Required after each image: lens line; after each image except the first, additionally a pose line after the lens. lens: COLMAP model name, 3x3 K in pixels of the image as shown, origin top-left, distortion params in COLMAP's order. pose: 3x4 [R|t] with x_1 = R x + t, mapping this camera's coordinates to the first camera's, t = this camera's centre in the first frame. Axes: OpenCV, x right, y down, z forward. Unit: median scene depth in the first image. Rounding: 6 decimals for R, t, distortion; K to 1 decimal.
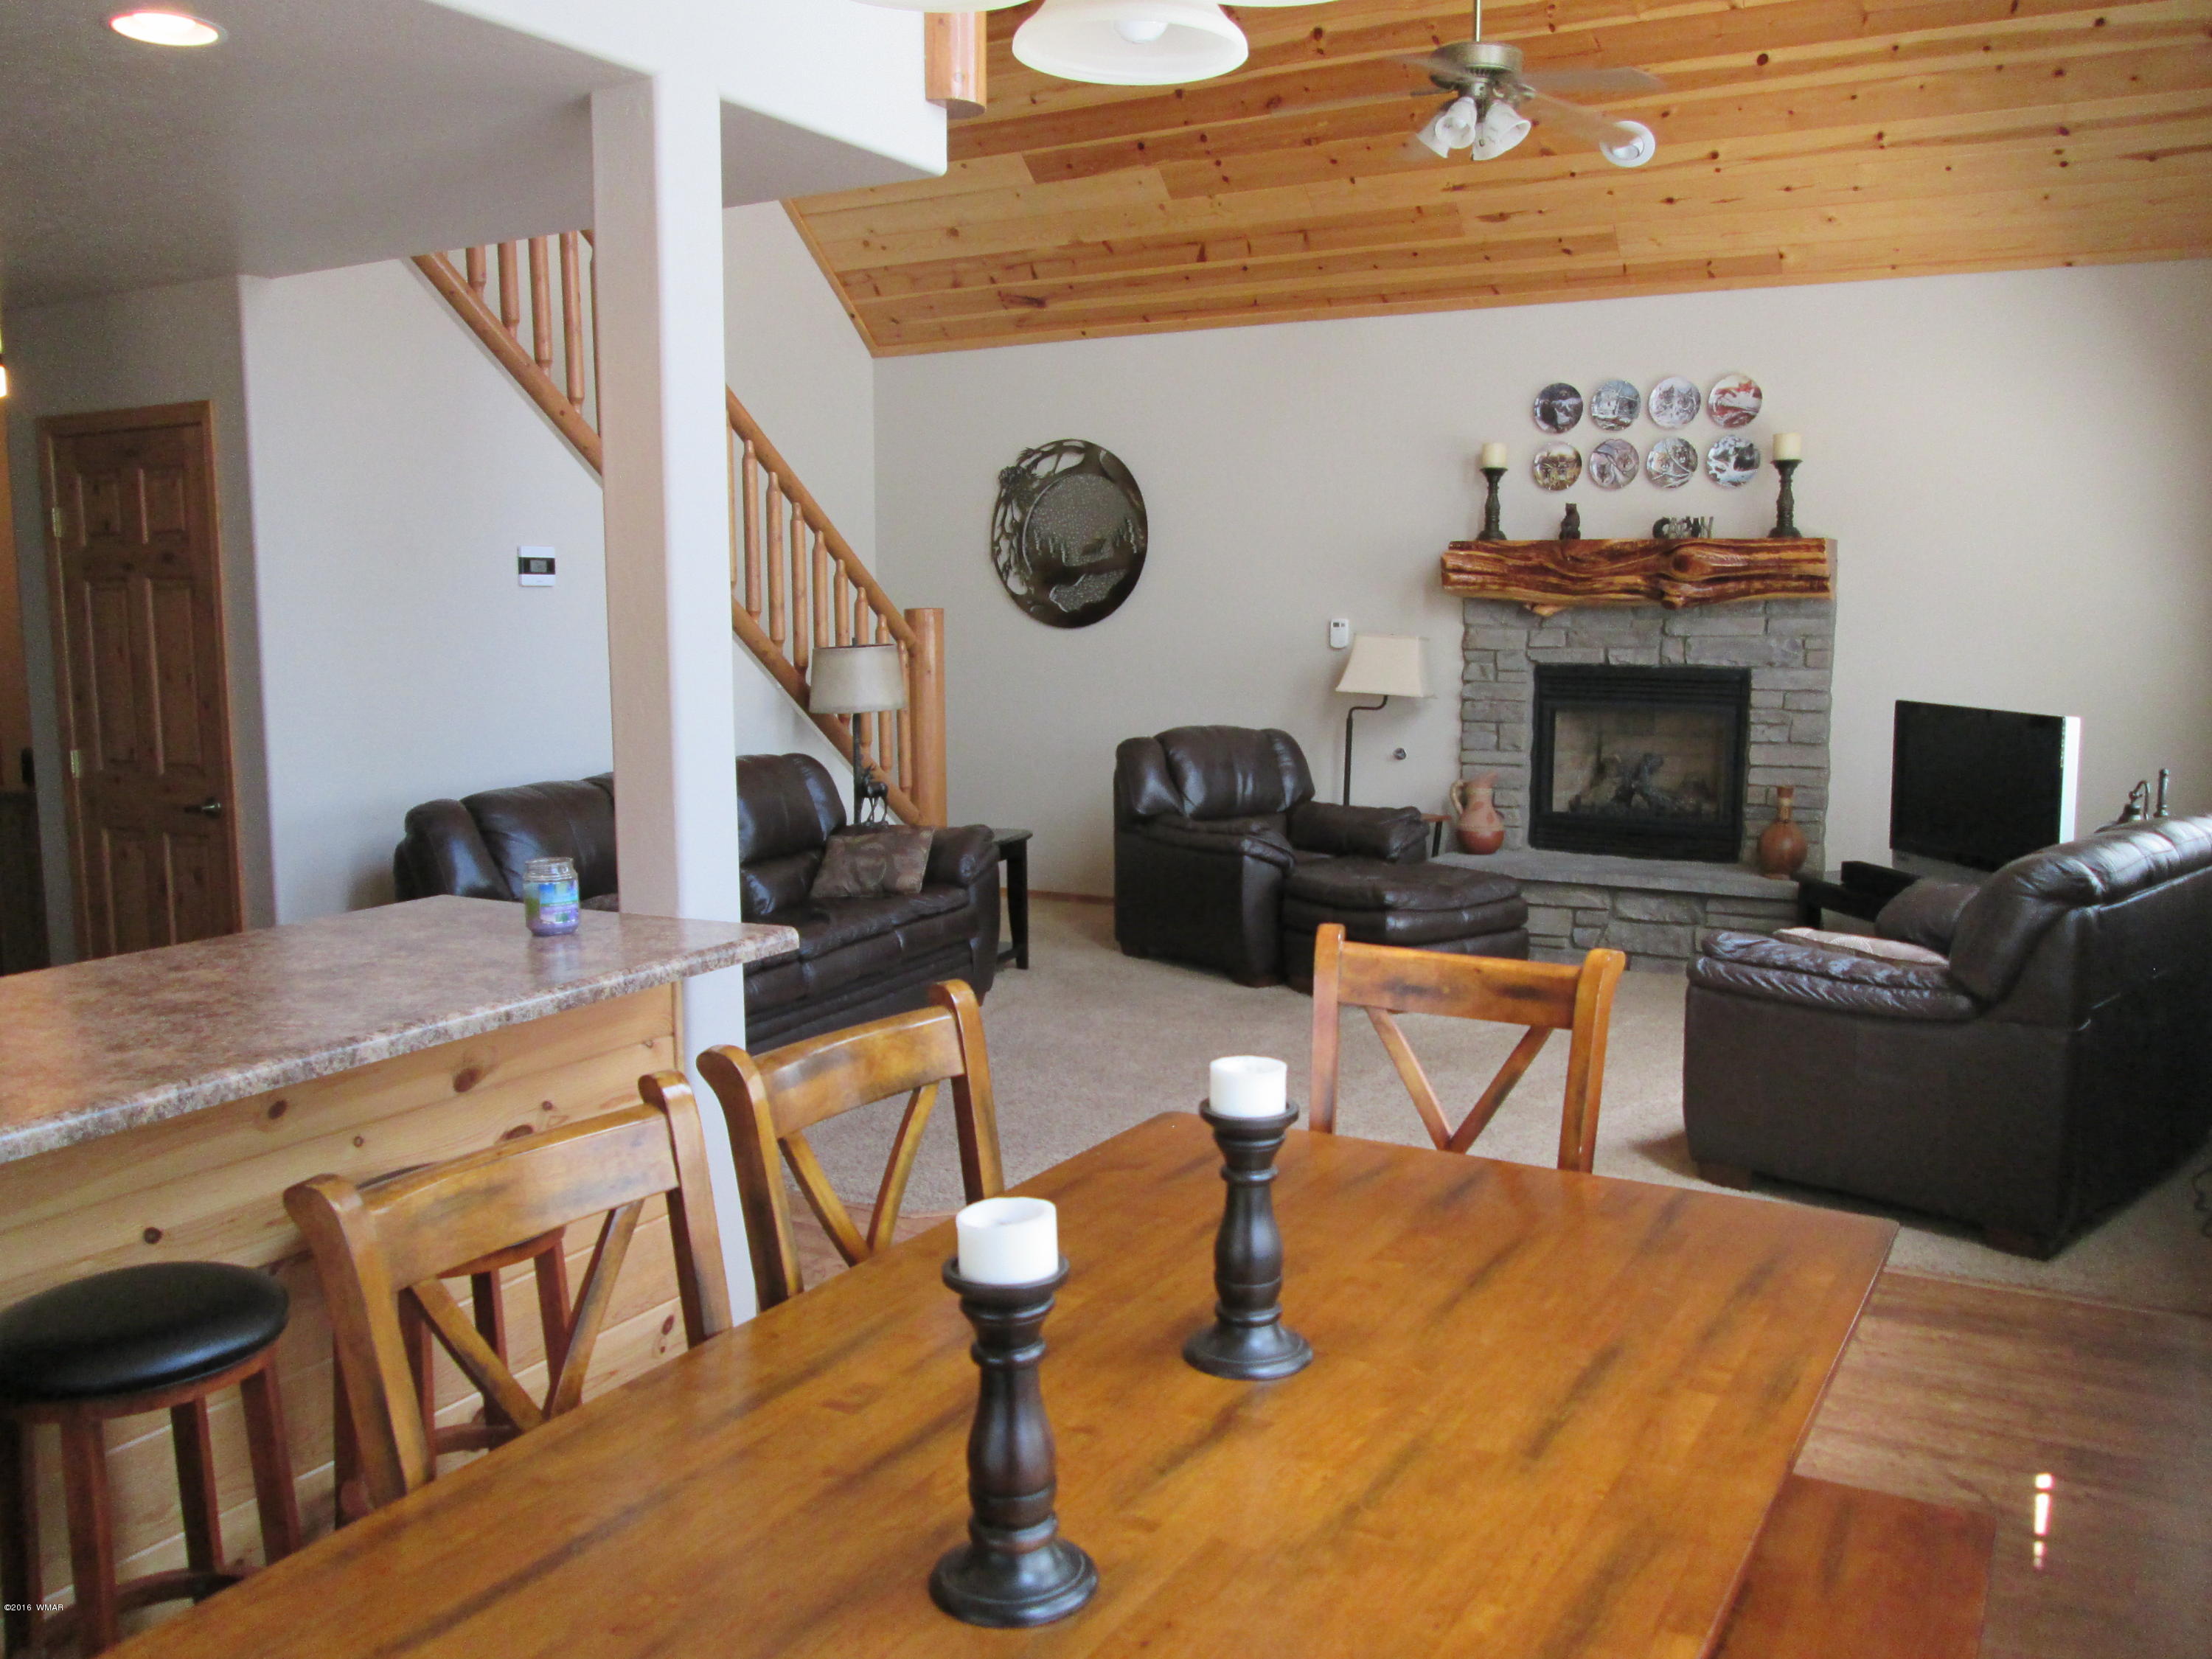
lens RADIAL K [[1833.6, 0, 1107.6], [0, 1833.6, 824.3], [0, 0, 1]] dist [-0.050466, 0.028268]
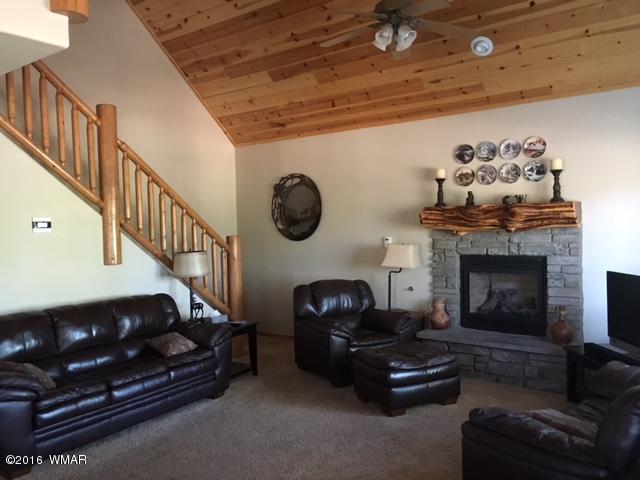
lens RADIAL K [[536.5, 0, 327.6], [0, 536.5, 236.5], [0, 0, 1]] dist [0.043325, -0.026800]
pose [[0.989922, -0.017589, -0.140518, 0.167562], [0.004316, 0.995543, -0.094211, -0.045272], [0.141549, 0.092655, 0.985586, 0.252268]]
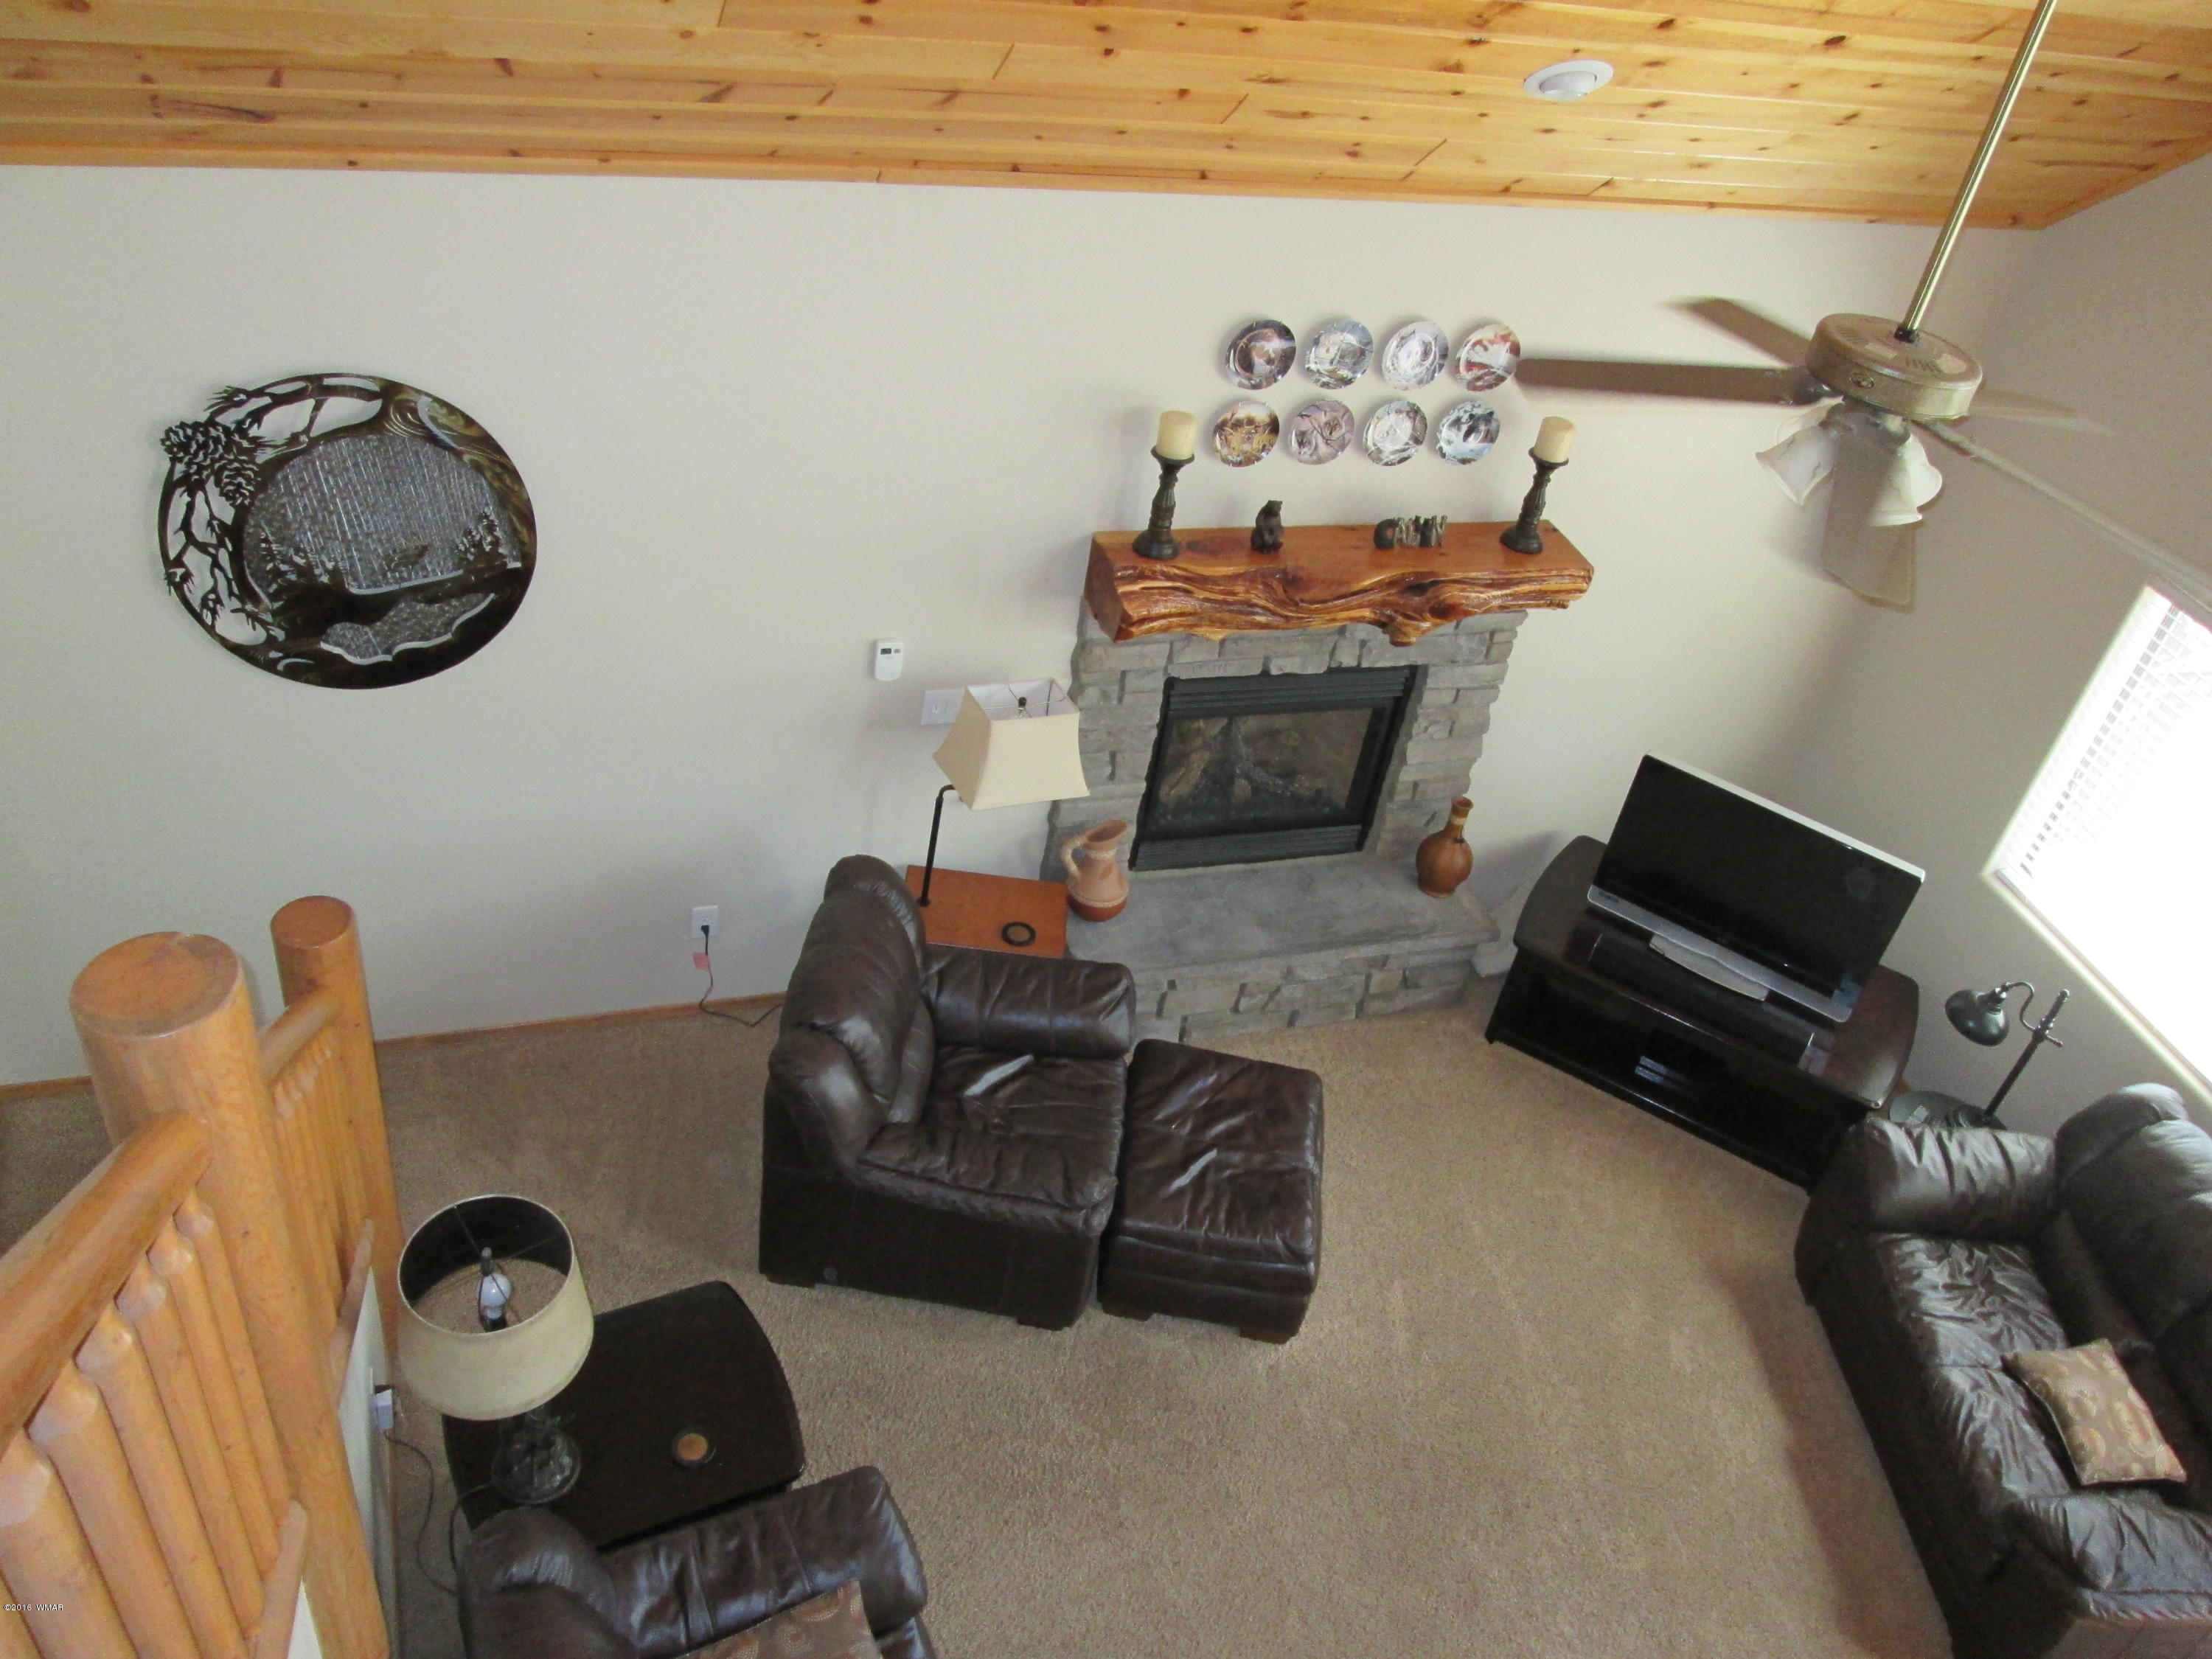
lens RADIAL K [[1833.6, 0, 1111.8], [0, 1833.6, 821.3], [0, 0, 1]] dist [-0.050466, 0.028268]
pose [[0.663551, -0.379327, 0.644834, -0.287290], [-0.066974, 0.828347, 0.556197, -0.469944], [-0.745127, -0.412253, 0.524245, 0.653786]]
